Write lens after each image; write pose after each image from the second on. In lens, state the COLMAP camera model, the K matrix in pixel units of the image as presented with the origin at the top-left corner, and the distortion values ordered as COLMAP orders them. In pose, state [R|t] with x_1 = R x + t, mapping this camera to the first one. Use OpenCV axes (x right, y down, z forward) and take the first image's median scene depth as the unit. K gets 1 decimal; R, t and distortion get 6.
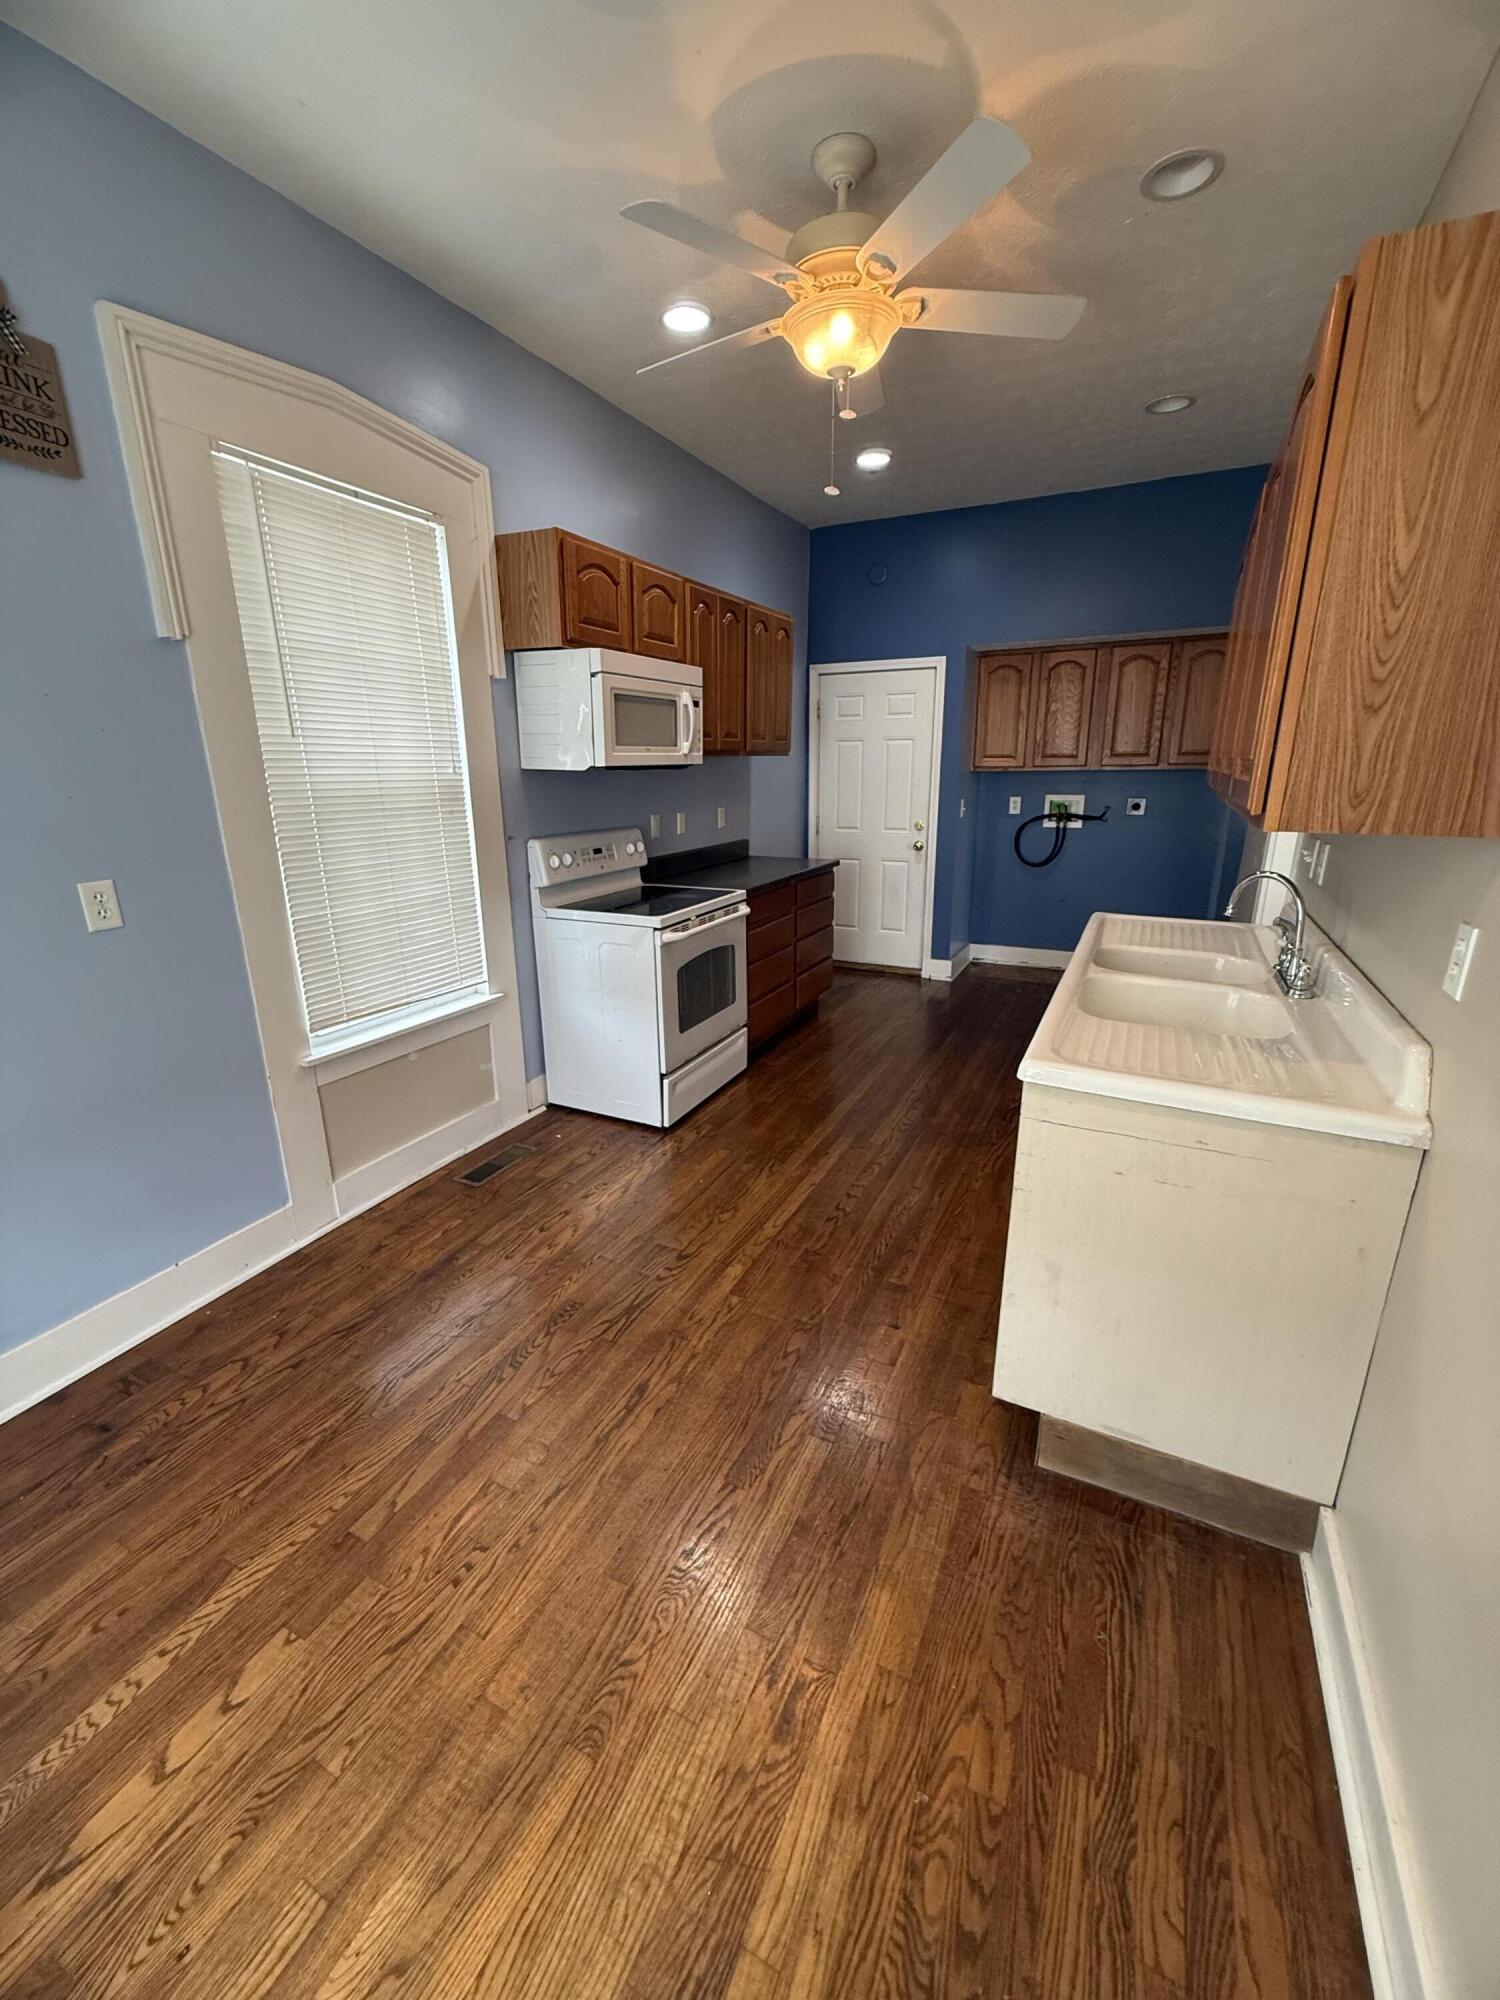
lens RADIAL K [[789.9, 0, 742.8], [0, 789.9, 1003.6], [0, 0, 1]] dist [-0.014623, 0.000533]
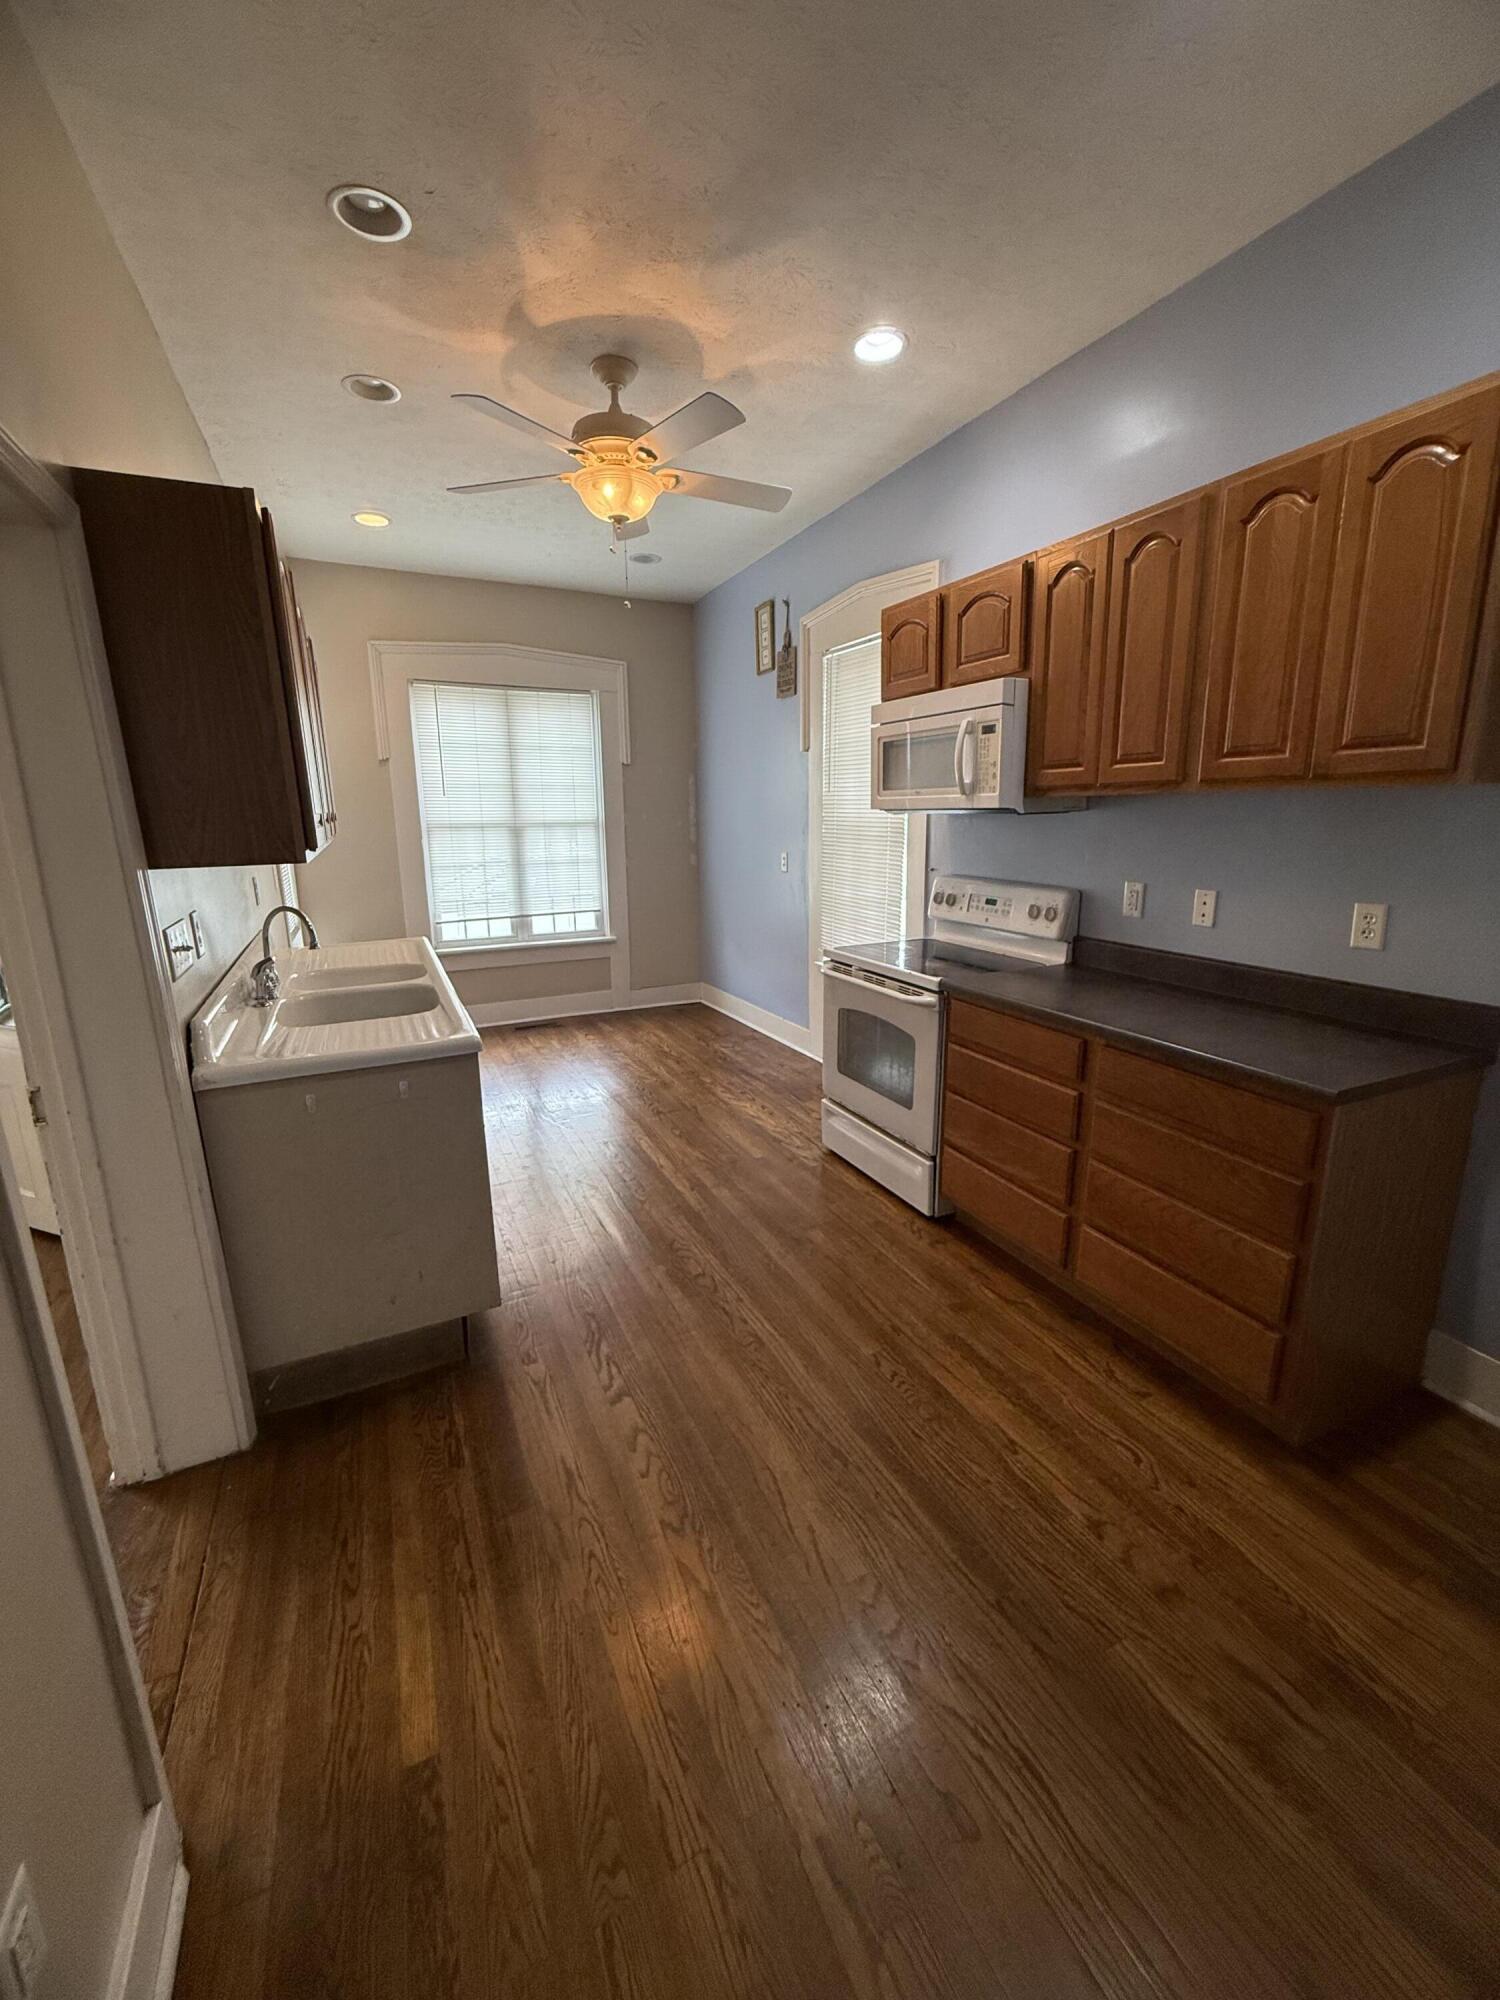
lens RADIAL K [[789.9, 0, 744.3], [0, 789.9, 990.4], [0, 0, 1]] dist [-0.014623, 0.000533]
pose [[-0.610196, 0.198698, -0.766929, 0.742710], [-0.209746, 0.892980, 0.398238, -0.428178], [0.763981, 0.403863, -0.503217, 1.363118]]
